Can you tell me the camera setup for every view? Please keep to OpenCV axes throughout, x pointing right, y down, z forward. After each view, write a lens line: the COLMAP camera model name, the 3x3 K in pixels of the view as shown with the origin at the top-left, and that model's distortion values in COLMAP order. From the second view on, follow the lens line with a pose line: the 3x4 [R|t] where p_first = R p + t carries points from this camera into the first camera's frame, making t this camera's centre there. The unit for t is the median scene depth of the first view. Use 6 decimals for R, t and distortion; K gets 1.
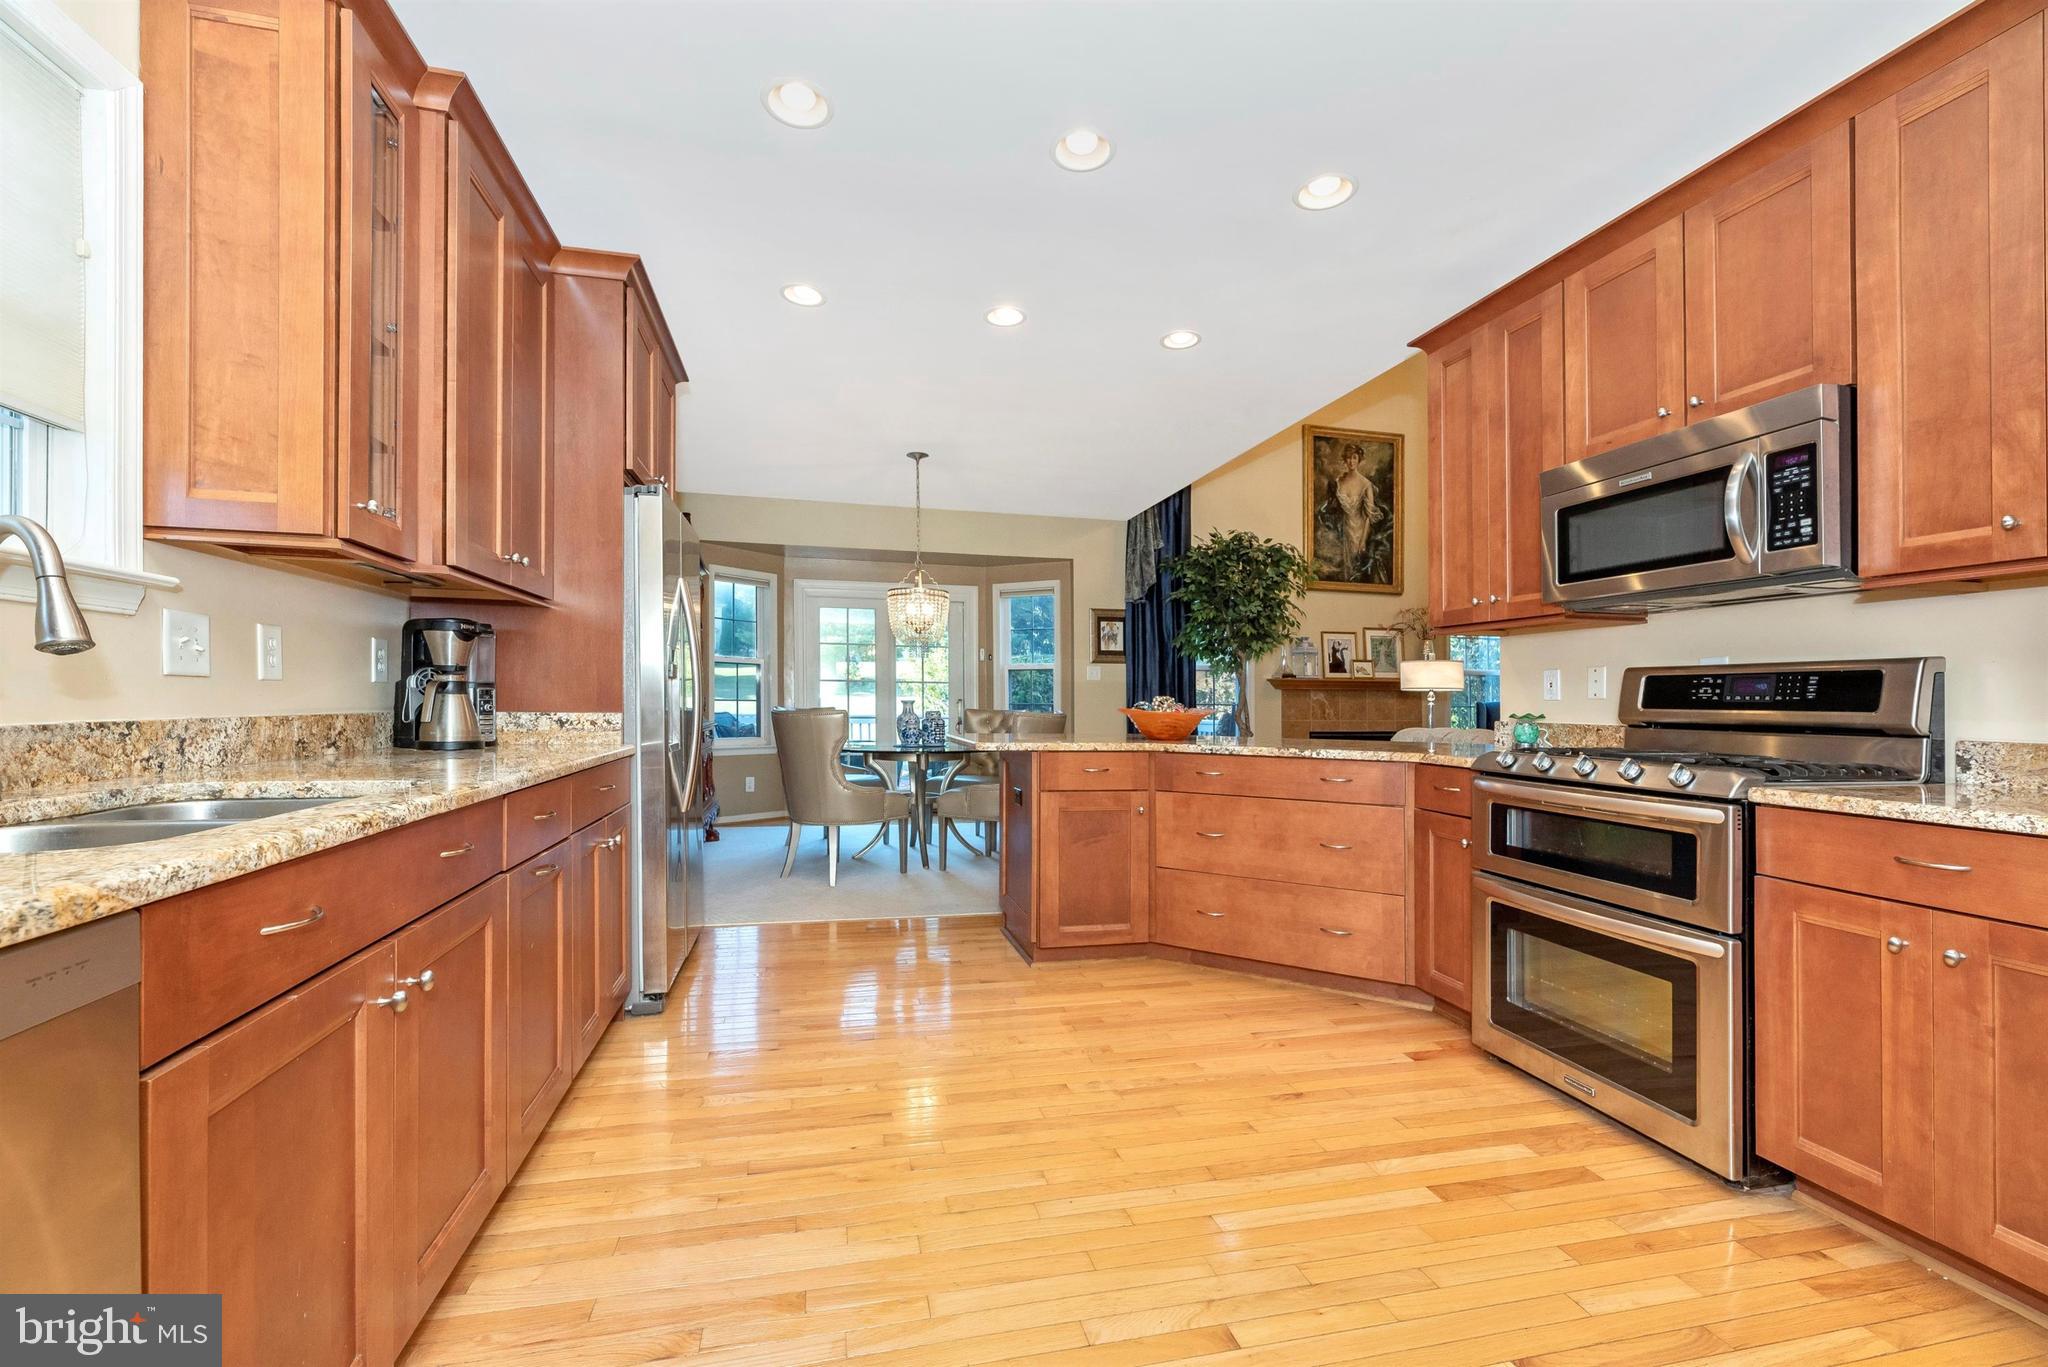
lens RADIAL K [[852.0, 0, 1016.1], [0, 852.0, 693.4], [0, 0, 1]] dist [0.000826, -0.000102]
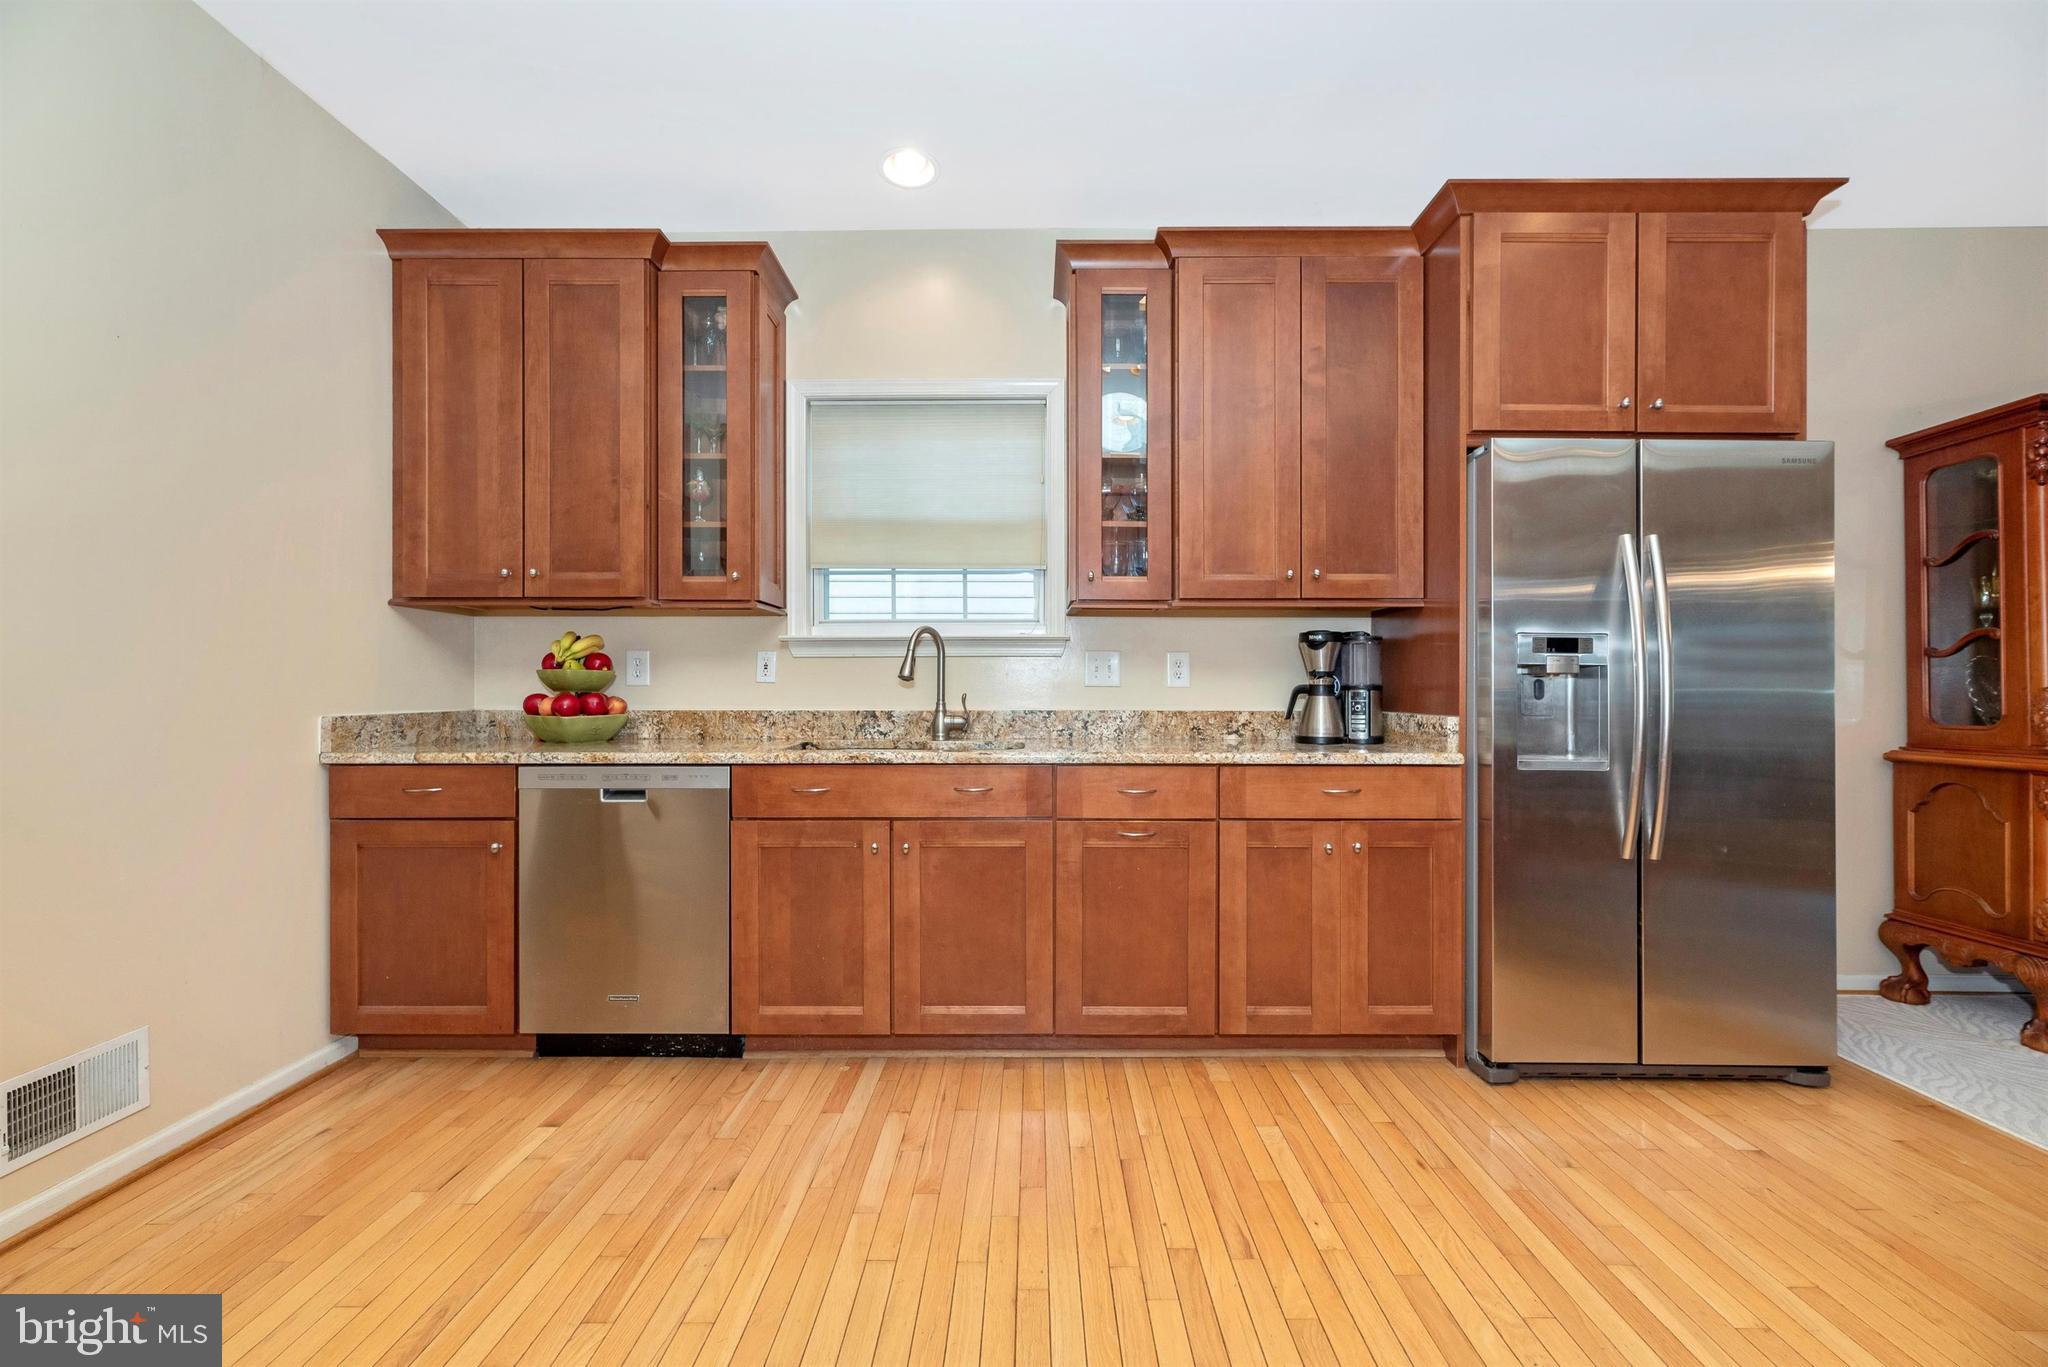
lens RADIAL K [[859.6, 0, 1024.1], [0, 859.6, 689.8], [0, 0, 1]] dist [0.007804, -0.000093]
pose [[-0.234257, -0.009951, -0.972124, 0.542461], [0.005285, 0.999920, -0.011509, 0.004281], [0.972160, -0.007833, -0.234185, 0.840153]]
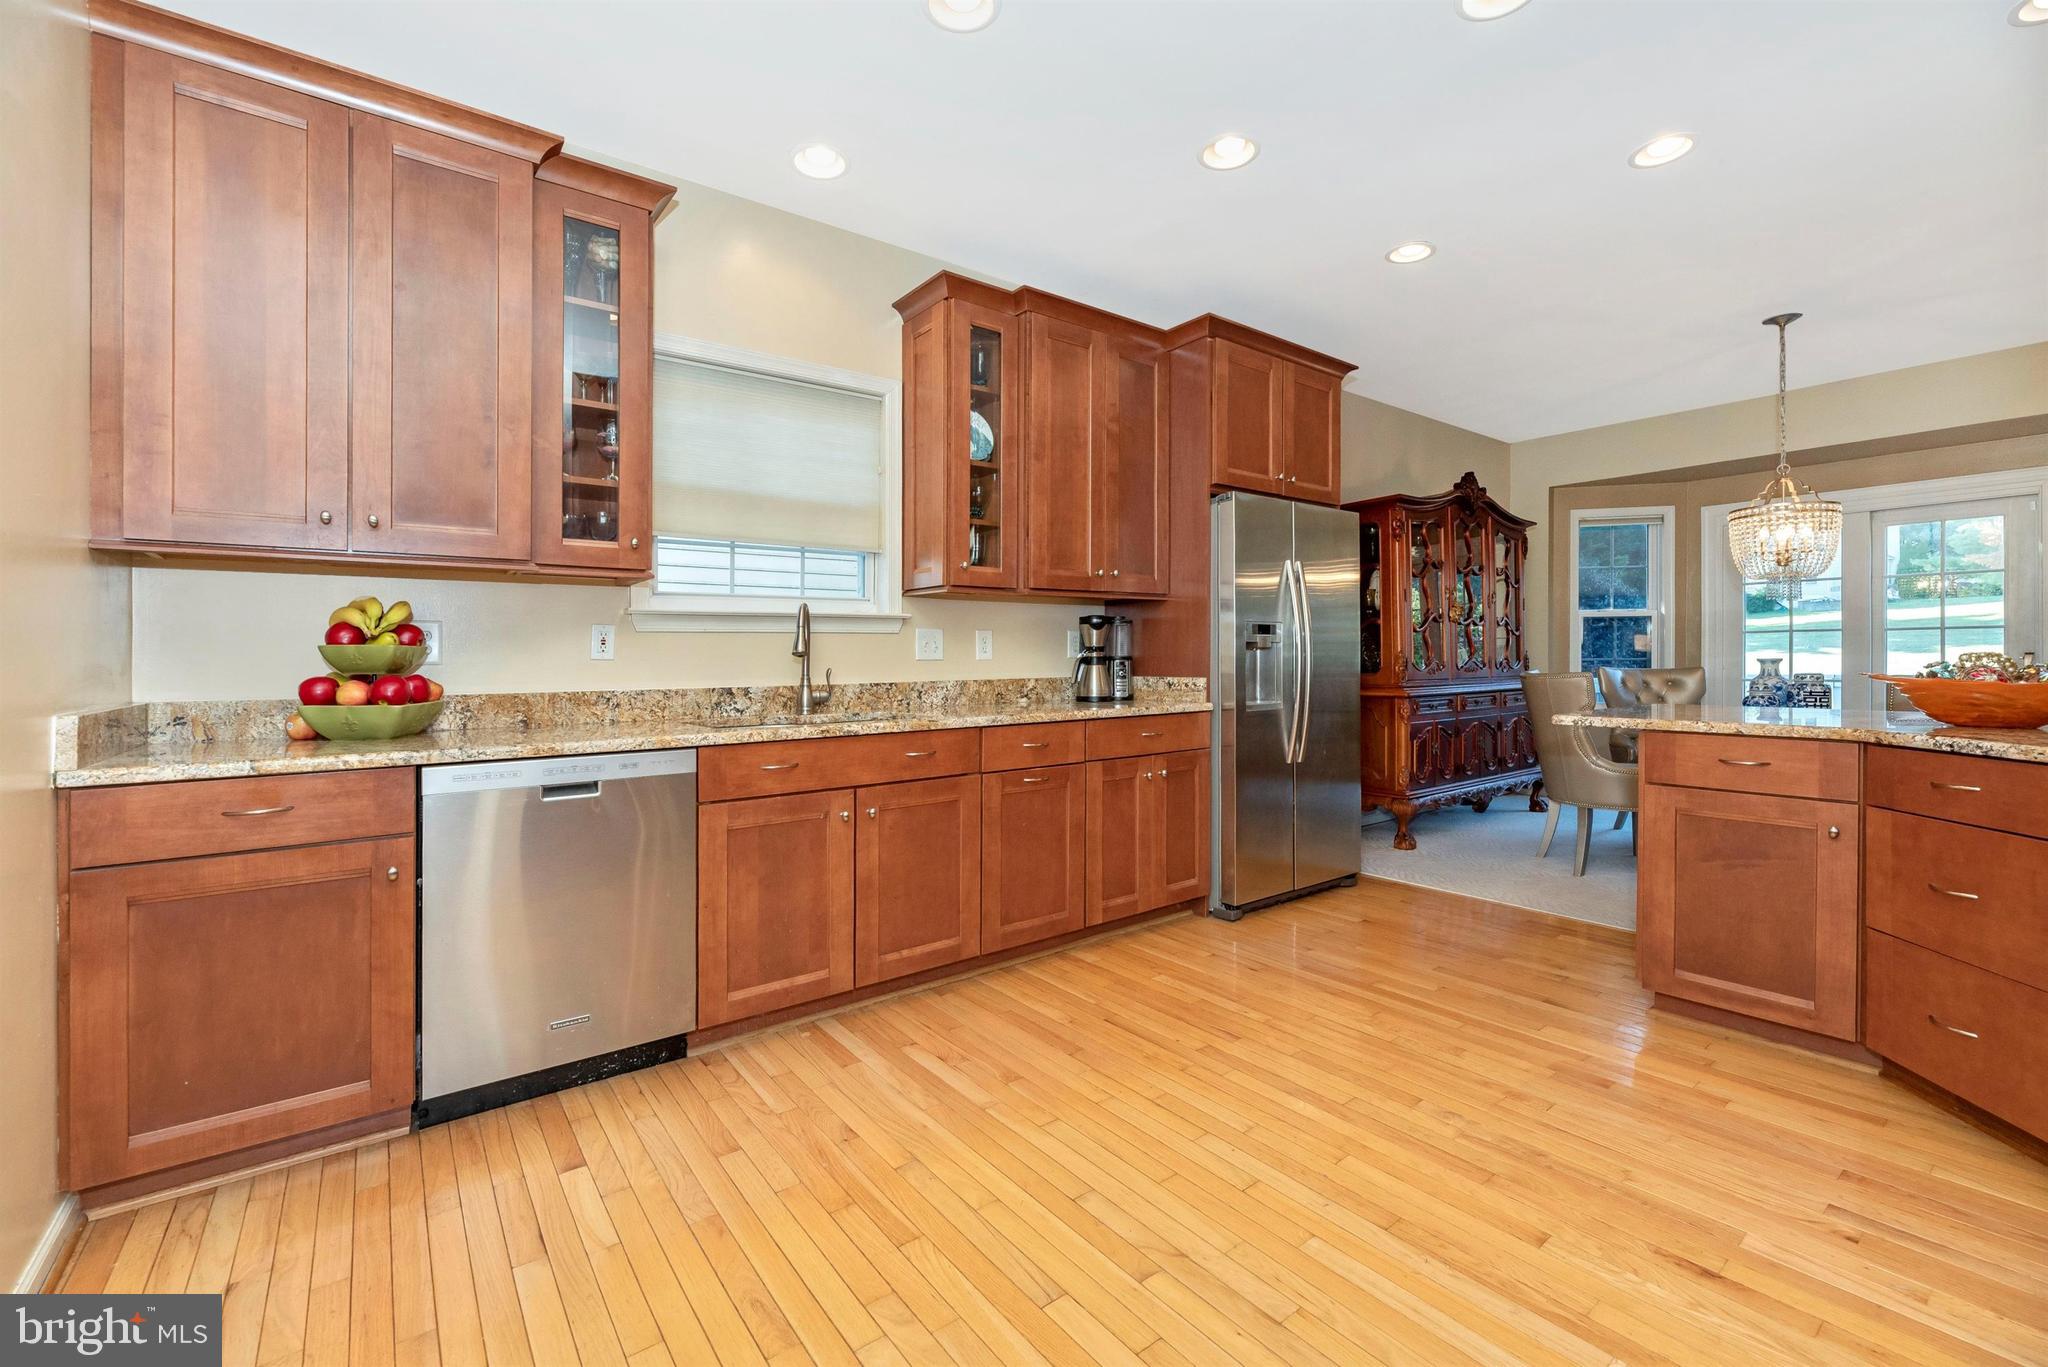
lens RADIAL K [[866.7, 0, 1027.6], [0, 866.7, 673.5], [0, 0, 1]] dist [-0.002467, -0.000308]
pose [[0.409910, 0.001237, -0.912125, 0.660922], [0.022833, 0.999672, 0.011617, -0.004686], [0.911840, -0.025588, 0.409747, 0.247732]]
